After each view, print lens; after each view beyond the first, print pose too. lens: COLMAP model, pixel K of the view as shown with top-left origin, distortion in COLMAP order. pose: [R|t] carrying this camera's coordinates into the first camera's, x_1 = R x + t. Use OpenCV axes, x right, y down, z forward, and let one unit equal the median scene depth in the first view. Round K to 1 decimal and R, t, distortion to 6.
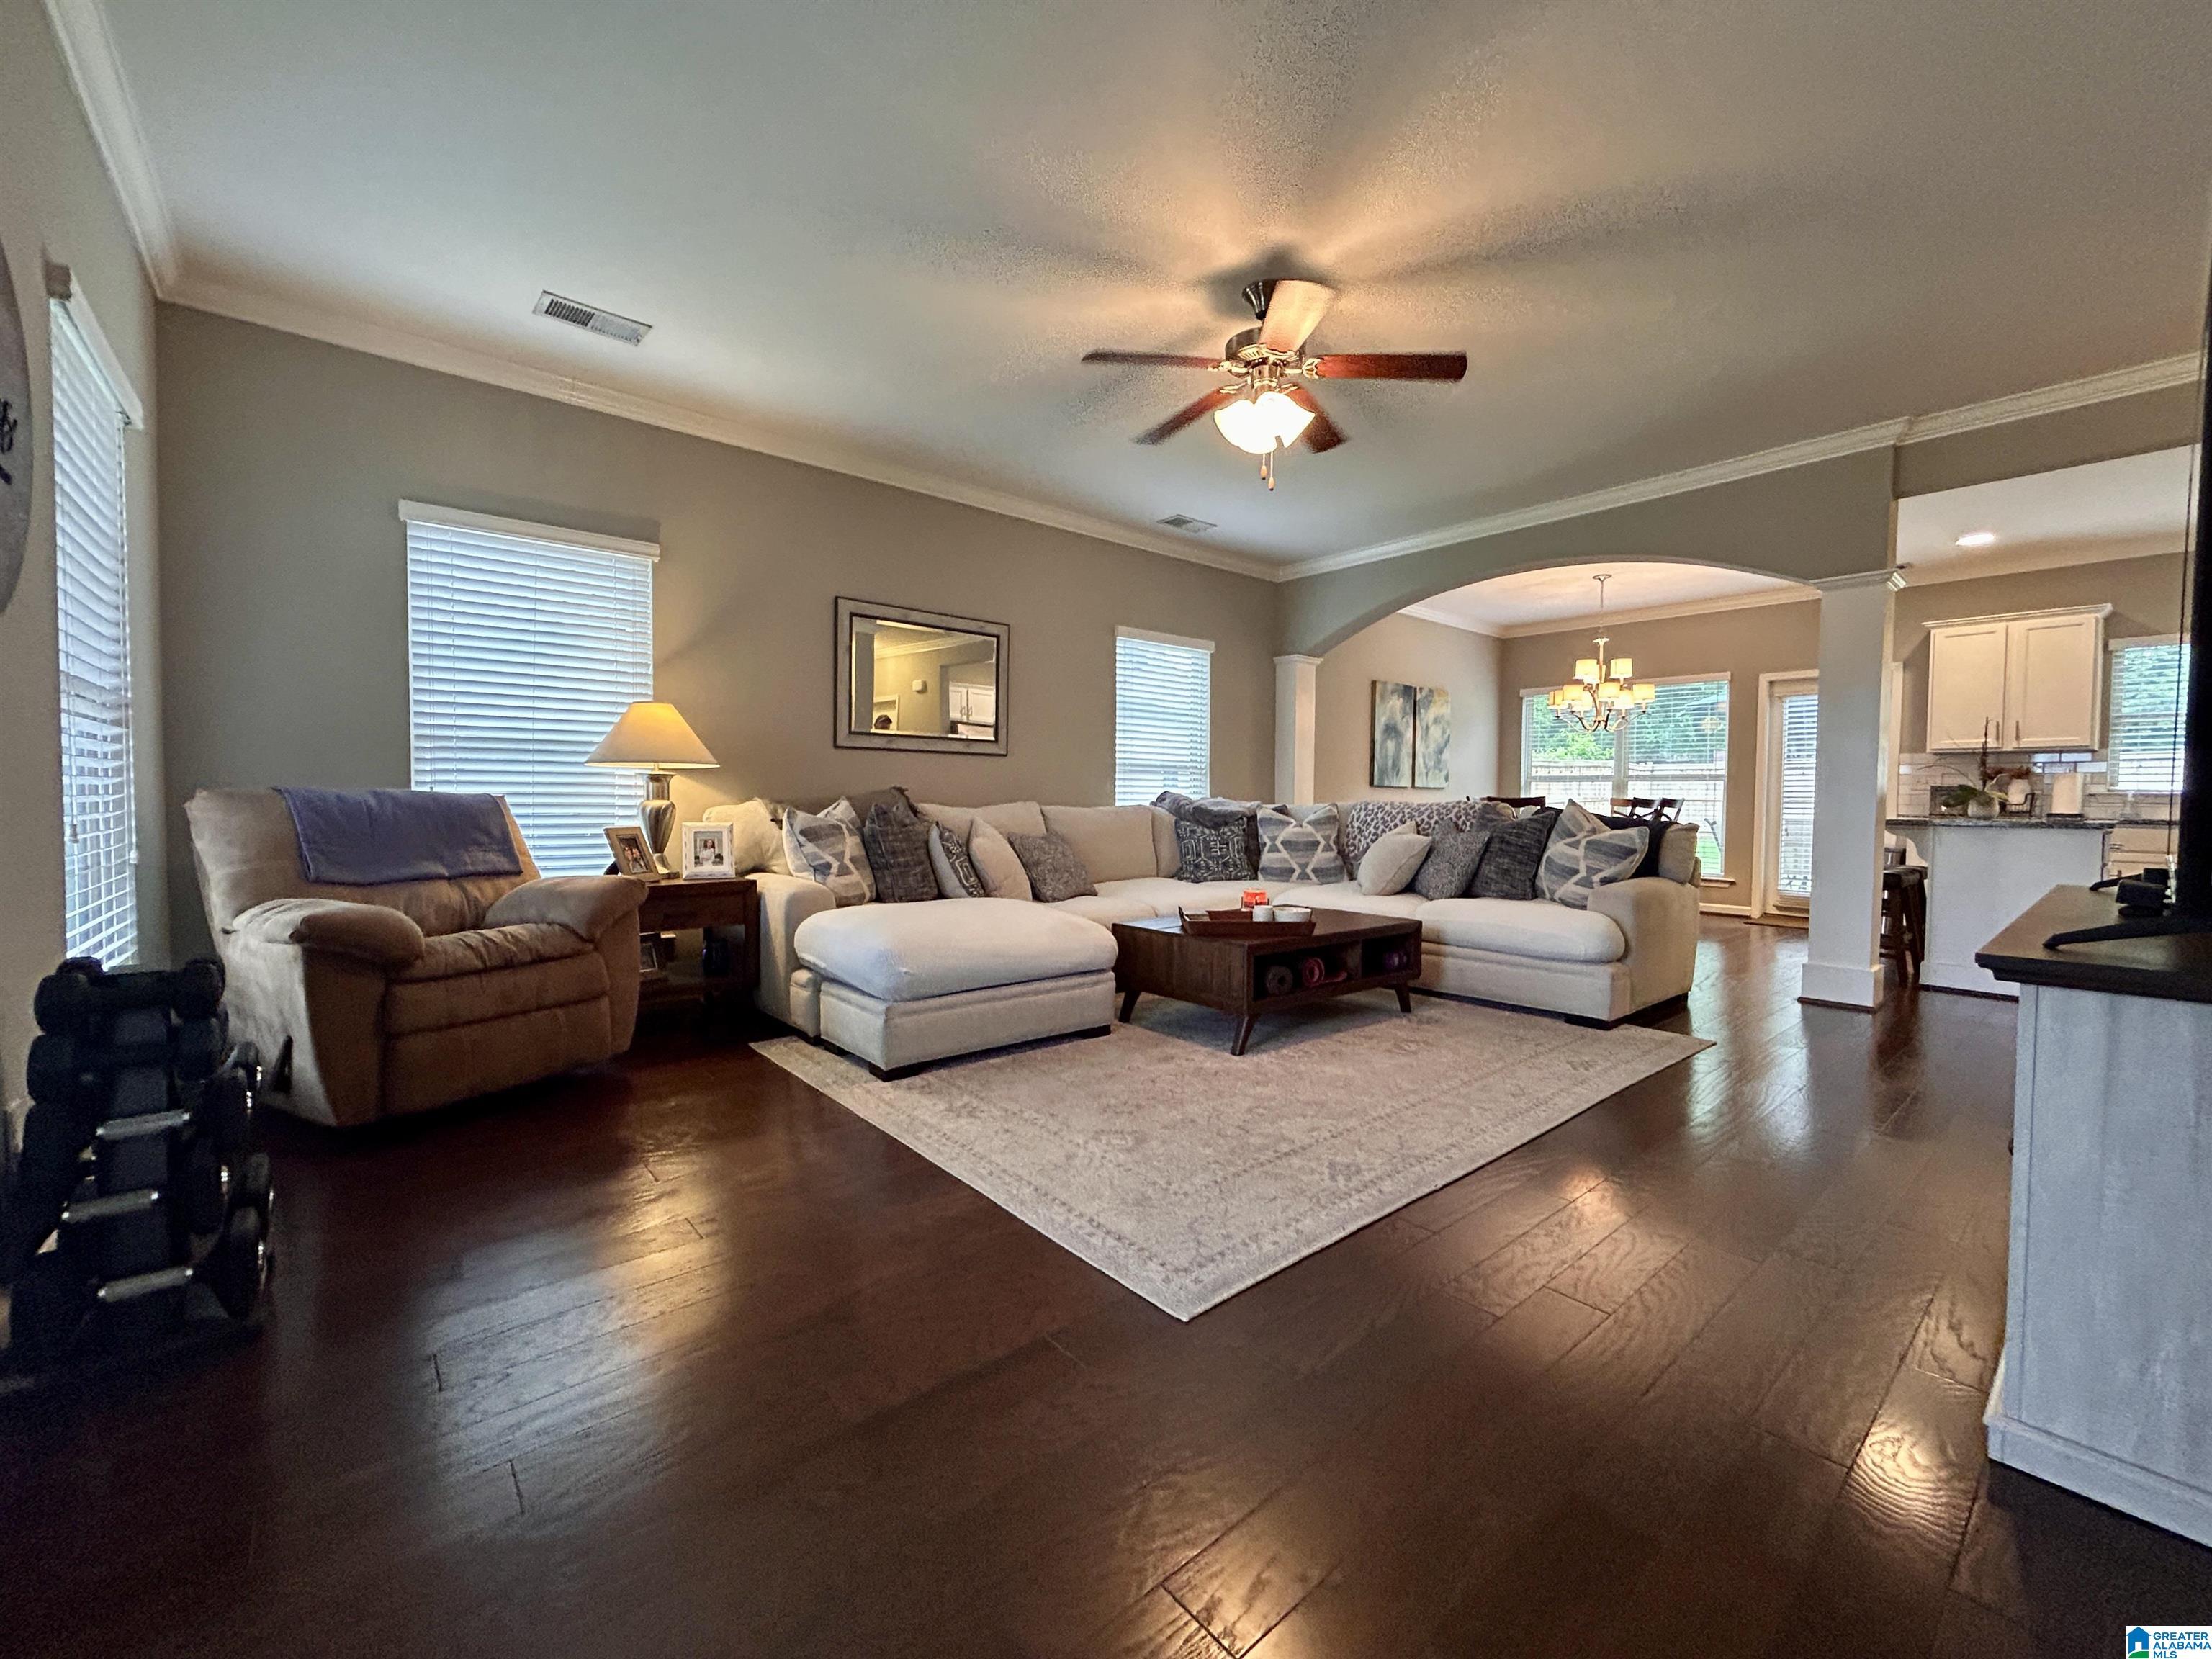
lens RADIAL K [[897.4, 0, 1093.1], [0, 897.4, 828.5], [0, 0, 1]] dist [-0.001472, 0.000039]
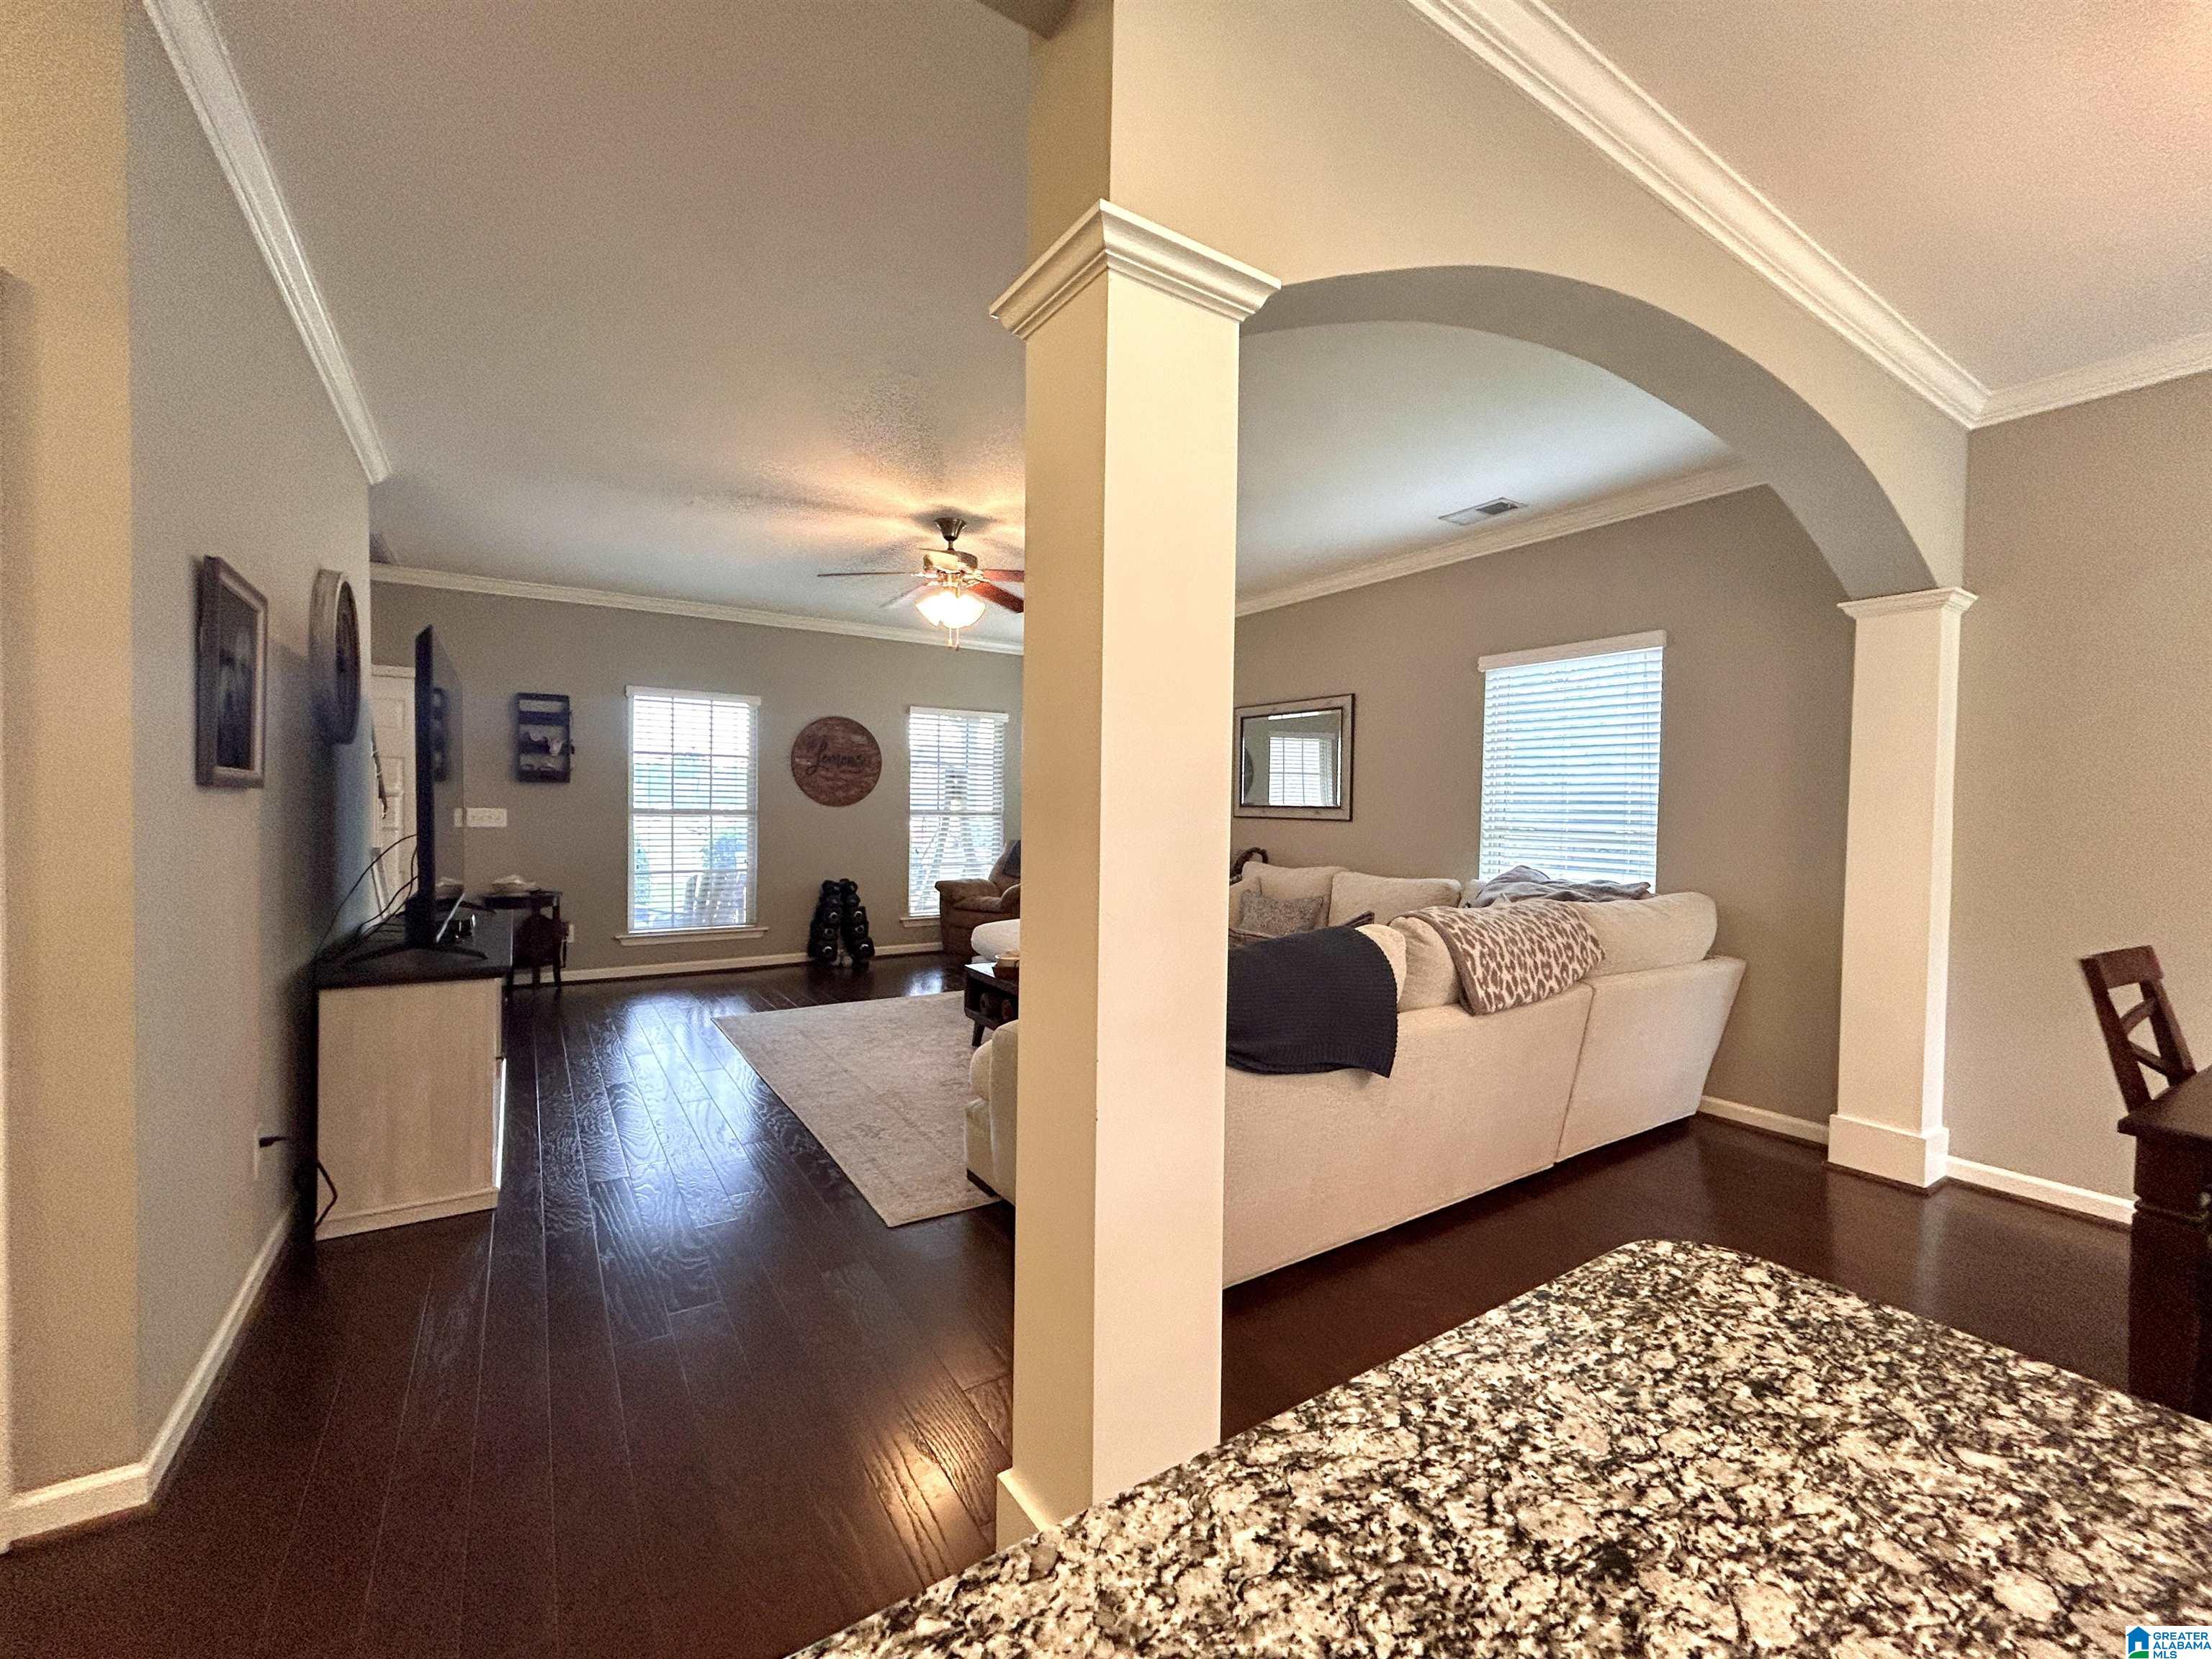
lens RADIAL K [[897.4, 0, 1103.8], [0, 897.4, 813.8], [0, 0, 1]] dist [-0.001472, 0.000039]
pose [[-0.126804, -0.001463, -0.991927, 1.073416], [-0.047841, 0.998844, 0.004643, -0.090176], [0.990773, 0.048044, -0.126727, 0.952883]]
